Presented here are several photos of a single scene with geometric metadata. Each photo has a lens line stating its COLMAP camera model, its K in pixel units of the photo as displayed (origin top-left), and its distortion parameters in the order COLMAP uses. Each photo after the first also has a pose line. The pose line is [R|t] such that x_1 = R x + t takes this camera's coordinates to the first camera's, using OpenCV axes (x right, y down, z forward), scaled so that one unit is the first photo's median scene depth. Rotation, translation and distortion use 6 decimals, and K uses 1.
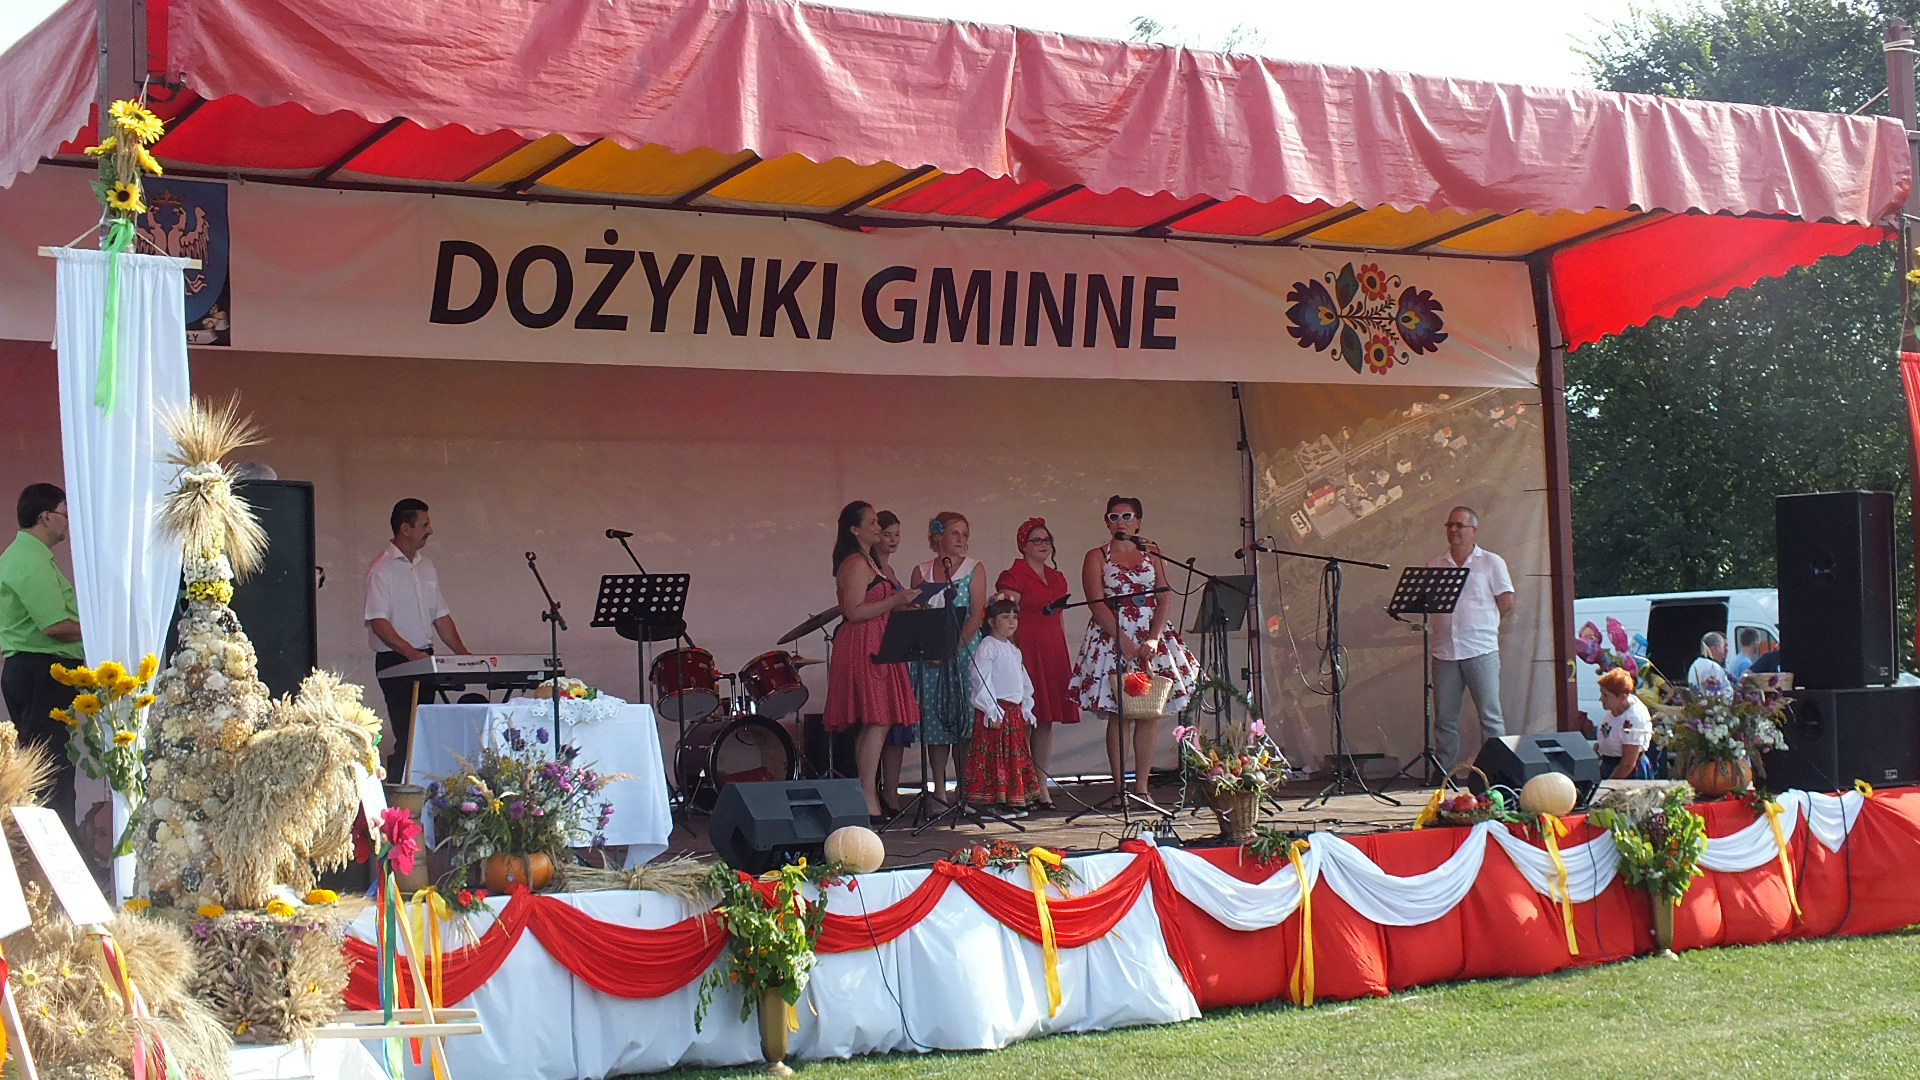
lens RADIAL K [[3189.6, 0, 960.0], [0, 3189.6, 540.0], [0, 0, 1]] dist [-0.343544, 1.725405]
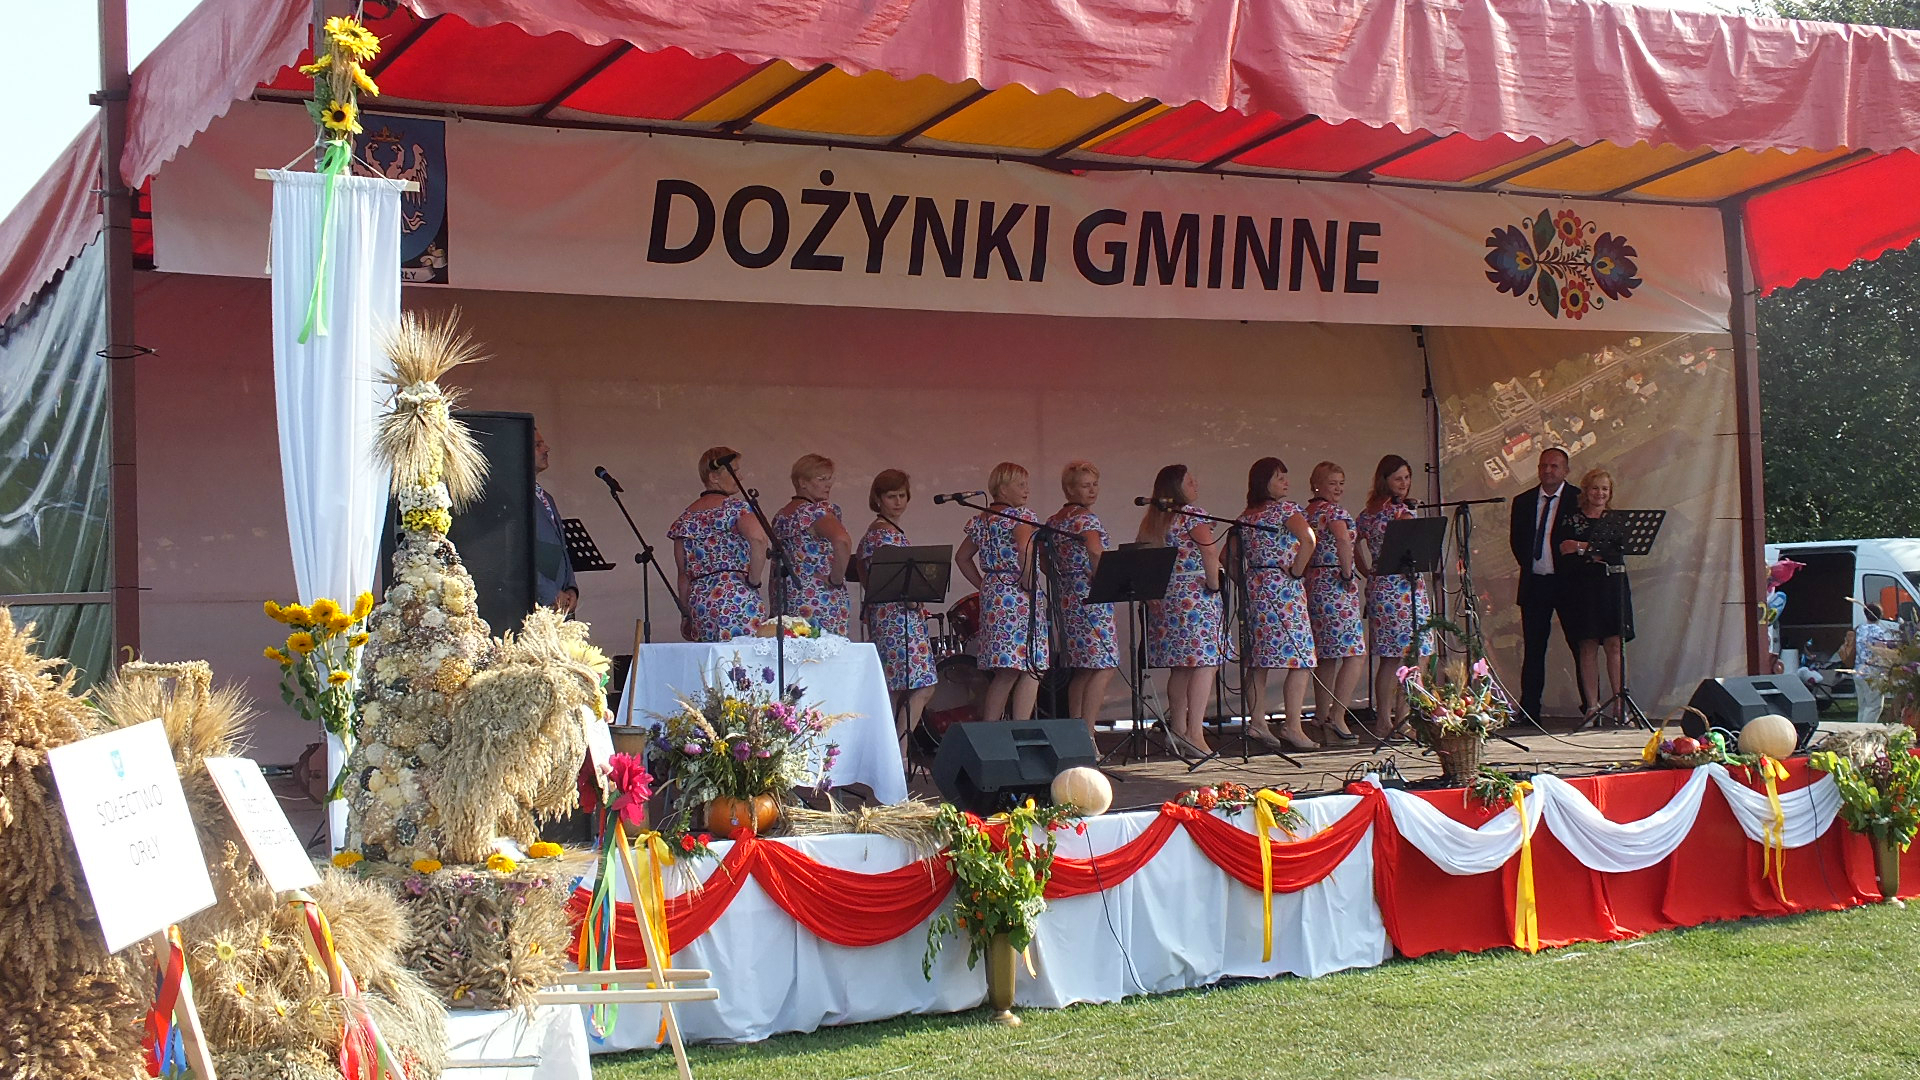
lens RADIAL K [[2834.6, 0, 948.8], [0, 2834.6, 488.5], [0, 0, 1]] dist [-0.202492, 0.883736]
pose [[0.998688, 0.001054, -0.051195, -0.029024], [-0.001205, 0.999995, -0.002905, 0.006255], [0.051191, 0.002962, 0.998684, 0.122385]]
